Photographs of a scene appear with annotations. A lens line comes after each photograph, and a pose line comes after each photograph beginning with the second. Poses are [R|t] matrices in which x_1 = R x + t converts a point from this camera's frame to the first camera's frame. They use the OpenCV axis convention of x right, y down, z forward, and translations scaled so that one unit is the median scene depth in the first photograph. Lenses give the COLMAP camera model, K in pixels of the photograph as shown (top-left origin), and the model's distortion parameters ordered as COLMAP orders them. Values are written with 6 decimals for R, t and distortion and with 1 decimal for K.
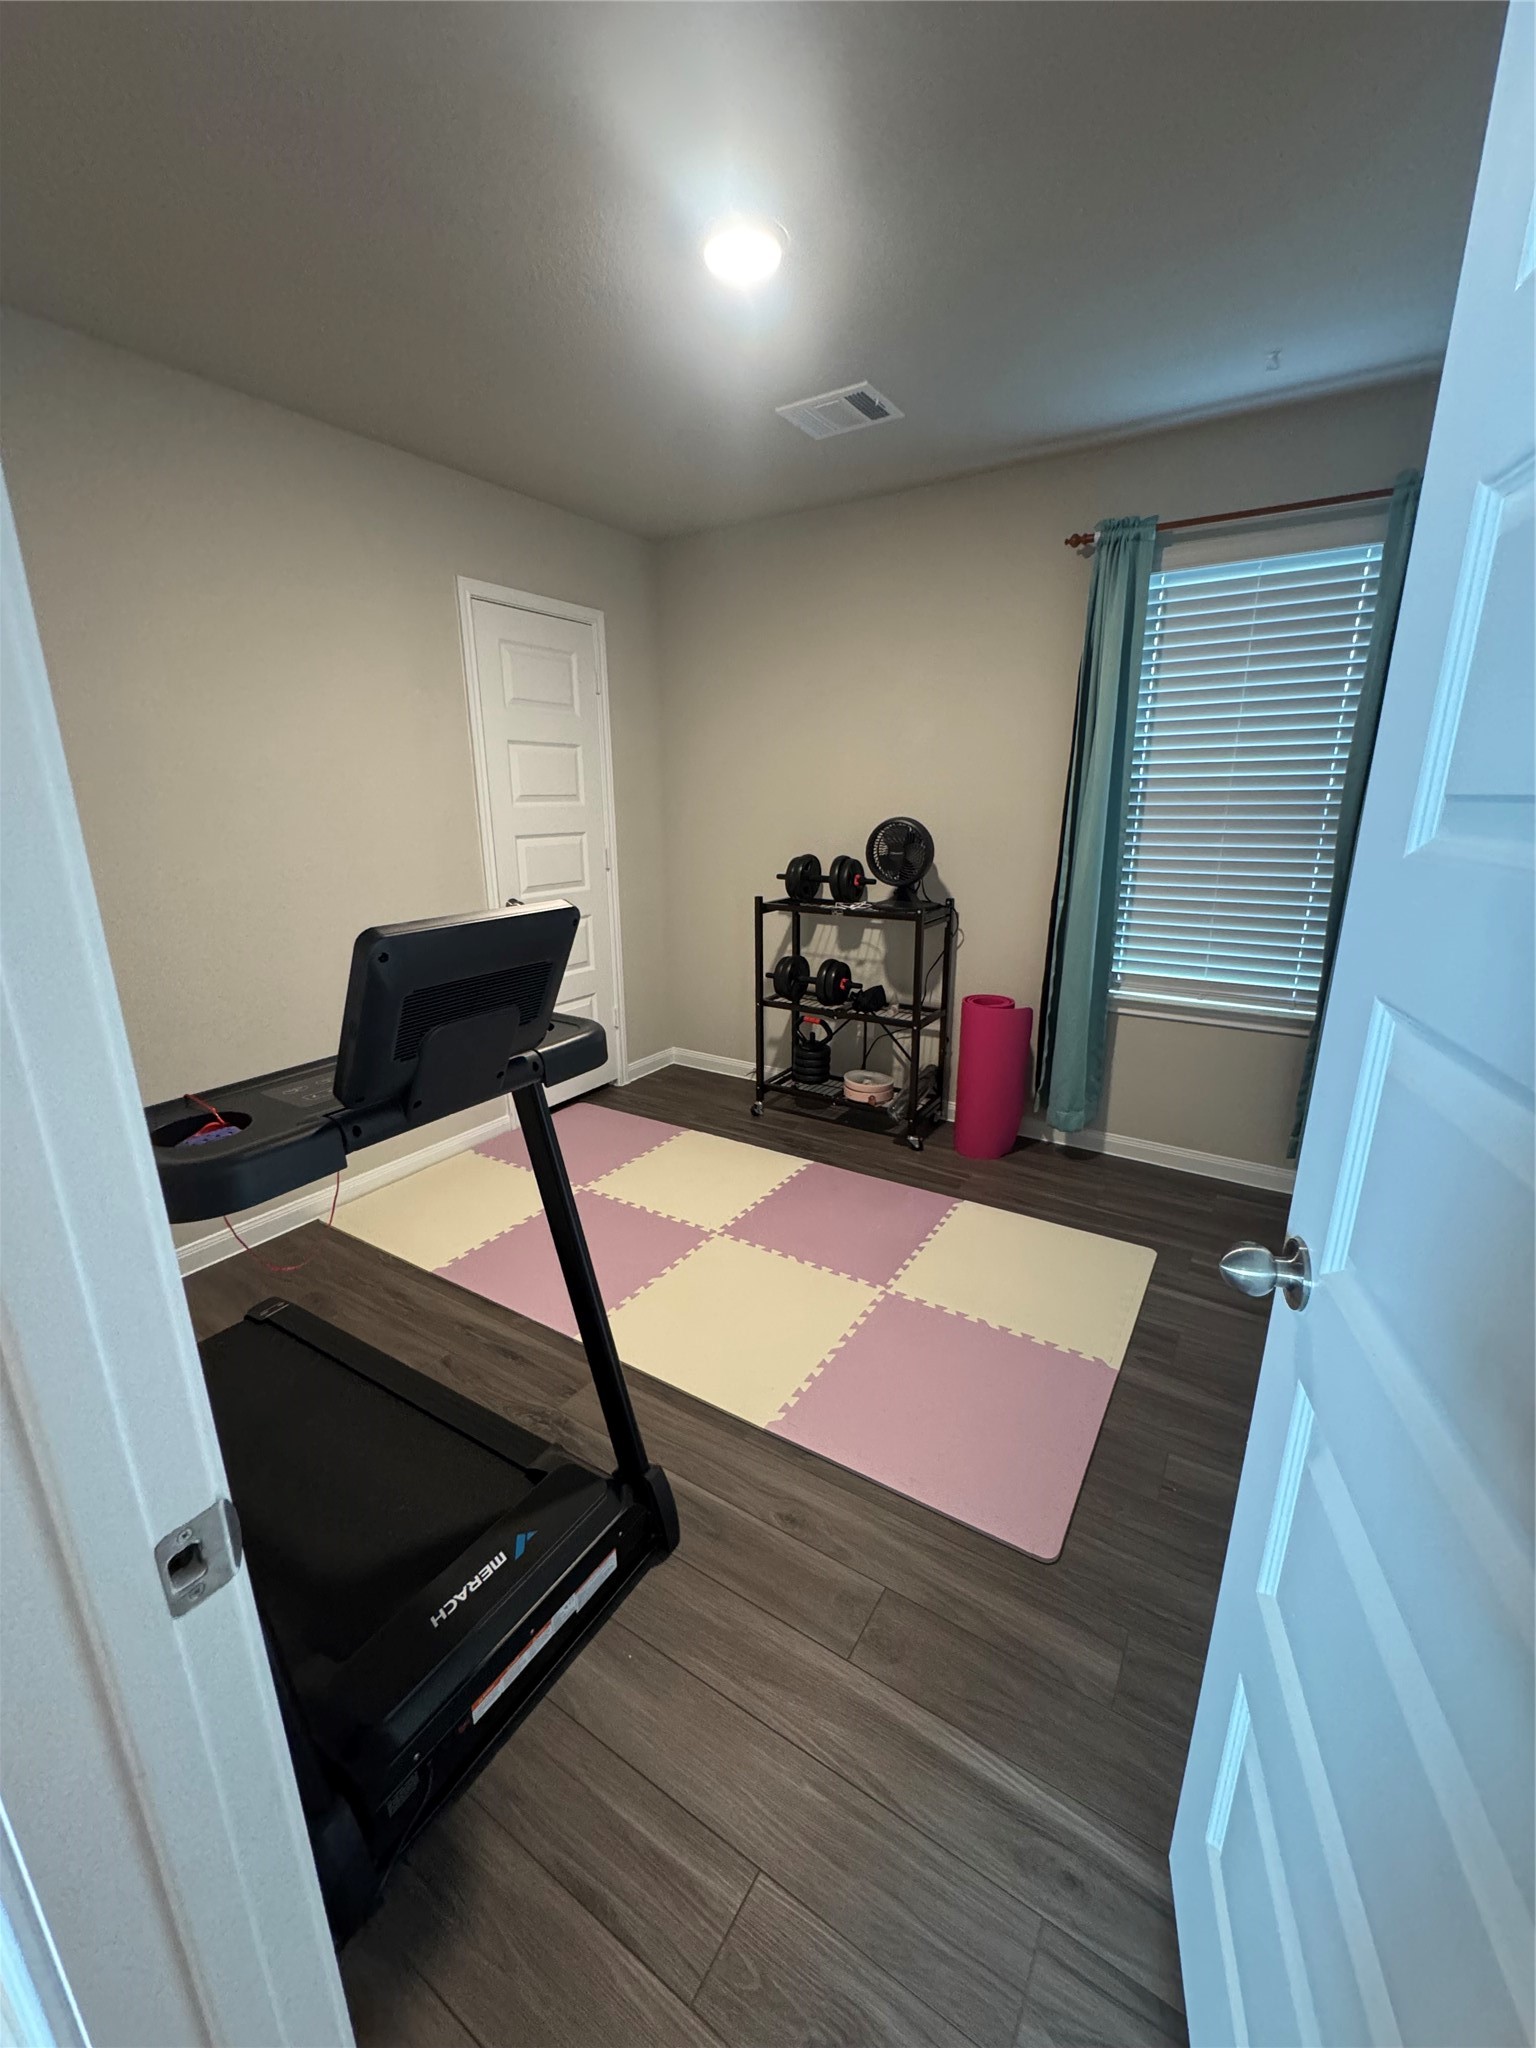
lens RADIAL K [[822.7, 0, 769.8], [0, 822.7, 1021.9], [0, 0, 1]] dist [-0.002068, -0.000145]
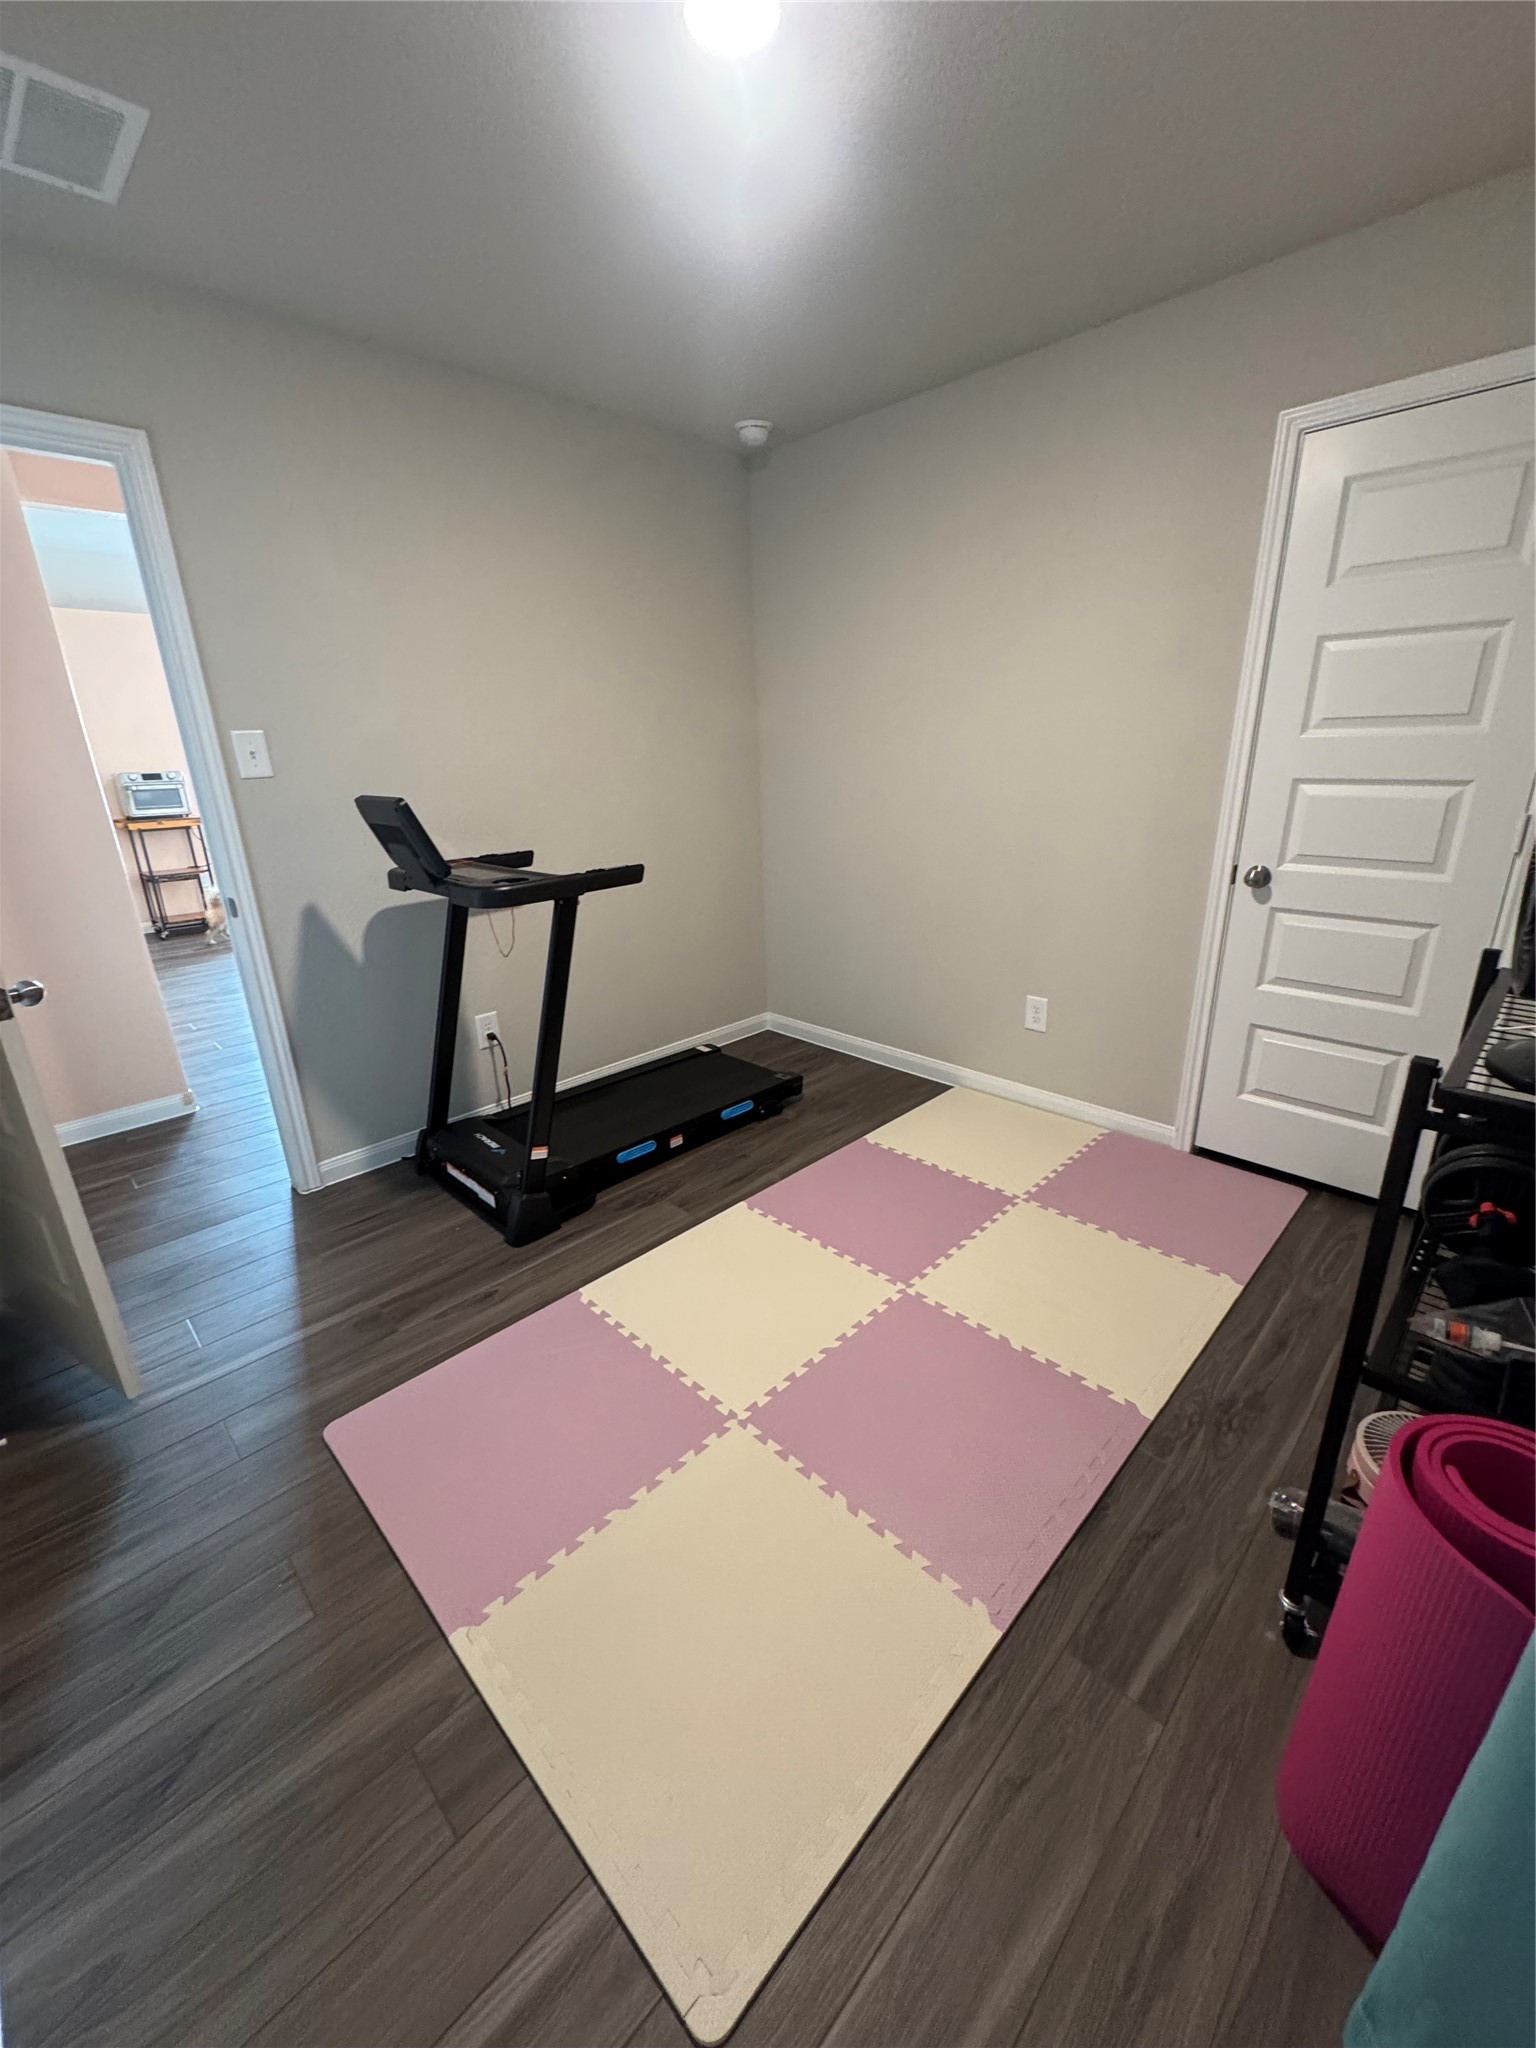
lens RADIAL K [[822.7, 0, 769.8], [0, 822.7, 1021.9], [0, 0, 1]] dist [-0.002068, -0.000145]
pose [[-0.218858, 0.325610, -0.919826, 0.646475], [-0.233584, 0.897787, 0.373386, -0.255267], [0.947386, 0.296575, -0.120430, 0.938471]]
